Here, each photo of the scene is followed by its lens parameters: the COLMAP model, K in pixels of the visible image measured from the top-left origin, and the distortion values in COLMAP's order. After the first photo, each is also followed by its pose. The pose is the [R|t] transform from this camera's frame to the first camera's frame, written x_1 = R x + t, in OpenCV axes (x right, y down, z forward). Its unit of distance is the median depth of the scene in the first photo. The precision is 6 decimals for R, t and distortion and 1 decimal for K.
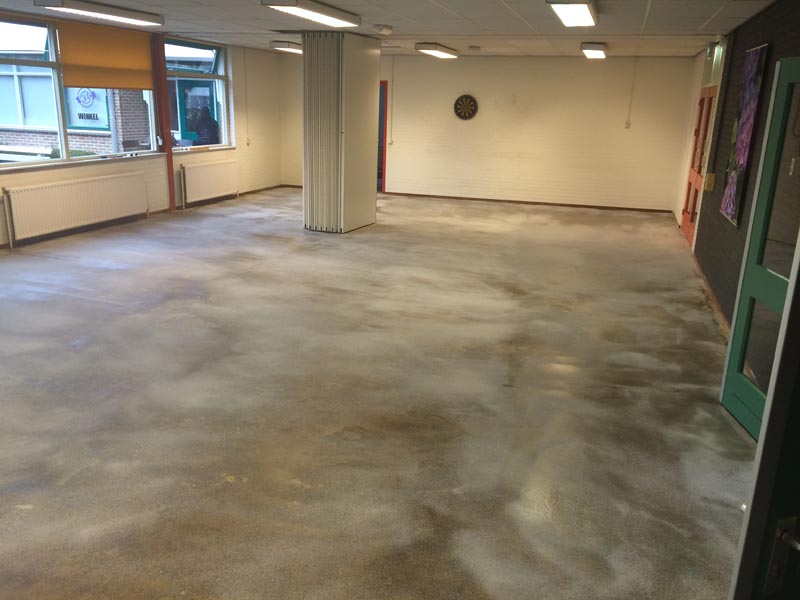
lens RADIAL K [[684.4, 0, 395.9], [0, 684.4, 296.6], [0, 0, 1]] dist [0.093888, -0.130246]
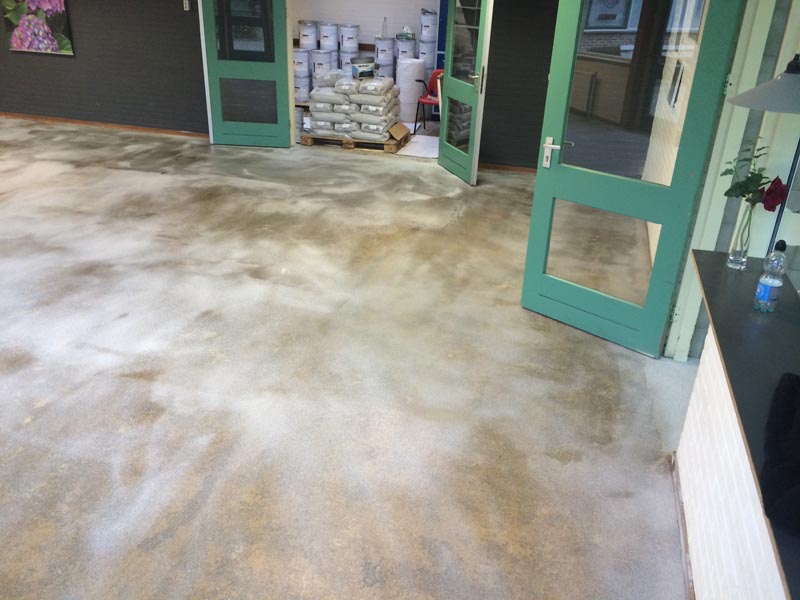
lens RADIAL K [[684.4, 0, 395.9], [0, 684.4, 296.6], [0, 0, 1]] dist [0.093888, -0.130246]
pose [[-0.011987, -0.447922, 0.893992, -0.747593], [0.244395, 0.865628, 0.436988, -0.097966], [-0.969602, 0.223726, 0.099093, 0.242046]]
